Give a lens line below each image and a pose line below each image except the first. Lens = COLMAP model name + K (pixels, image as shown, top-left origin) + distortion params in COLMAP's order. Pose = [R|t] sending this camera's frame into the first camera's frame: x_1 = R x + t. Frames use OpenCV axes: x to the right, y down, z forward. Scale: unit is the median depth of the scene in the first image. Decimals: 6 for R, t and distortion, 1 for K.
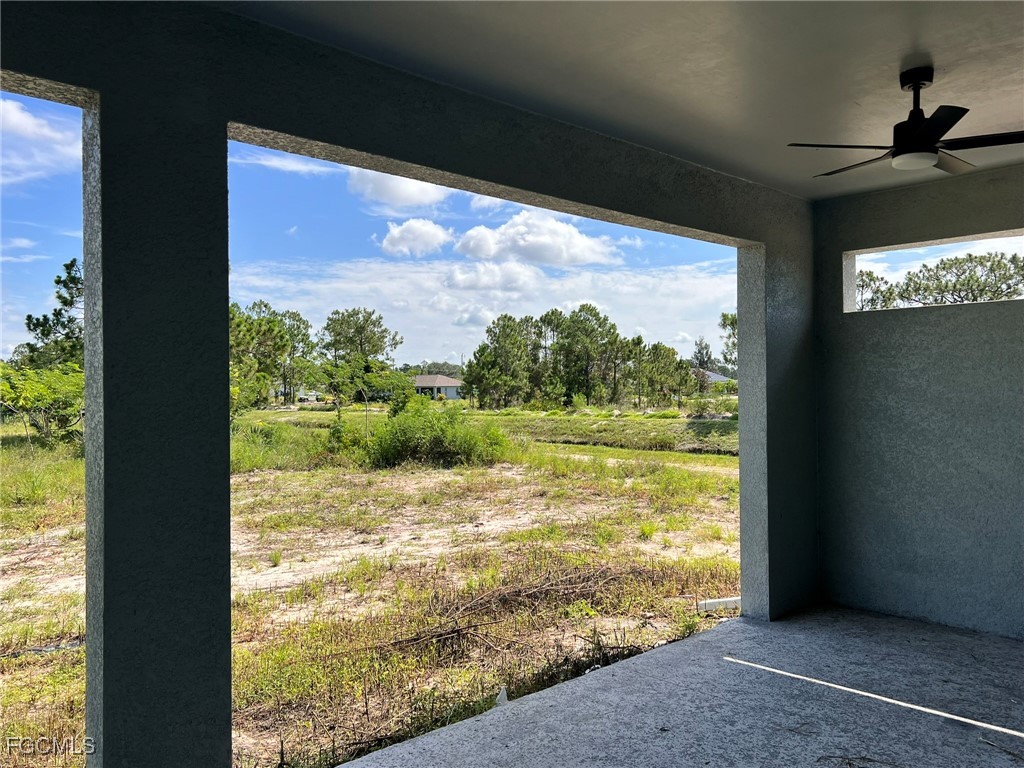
lens RADIAL K [[786.3, 0, 508.1], [0, 786.3, 386.0], [0, 0, 1]] dist [0.062645, -0.072166]
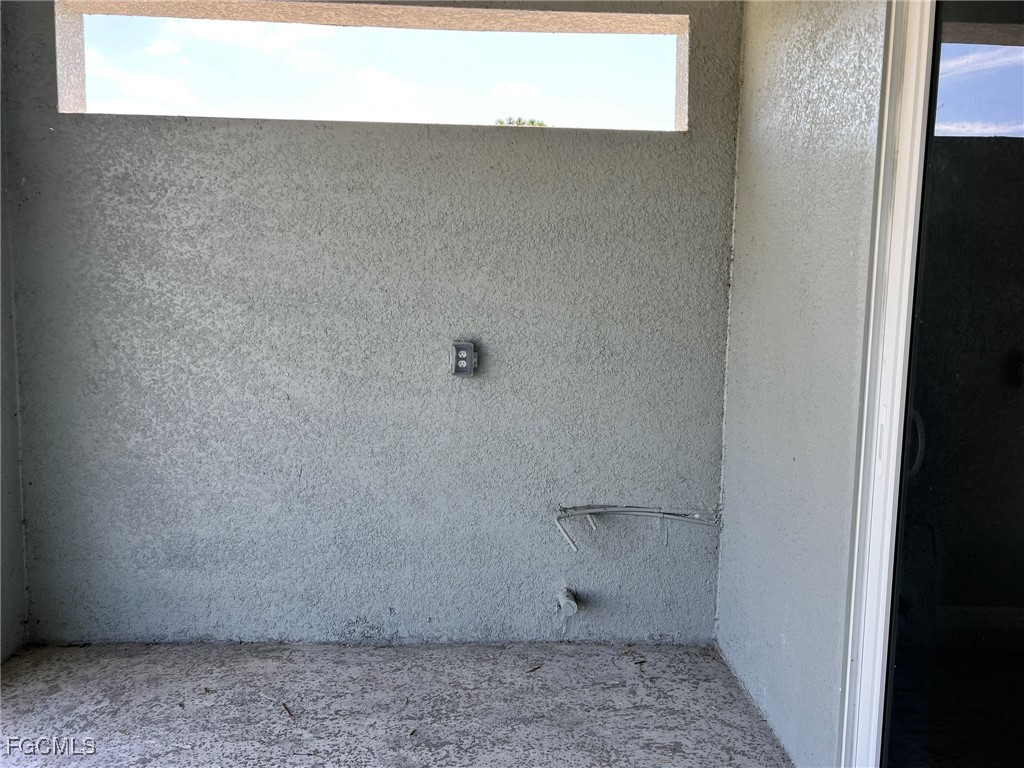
lens RADIAL K [[786.3, 0, 508.1], [0, 786.3, 386.0], [0, 0, 1]] dist [0.062645, -0.072166]
pose [[0.661589, -0.056020, 0.747771, 0.231214], [-0.027013, 0.994778, 0.098425, 0.031714], [-0.749380, -0.085316, 0.656621, 0.445988]]
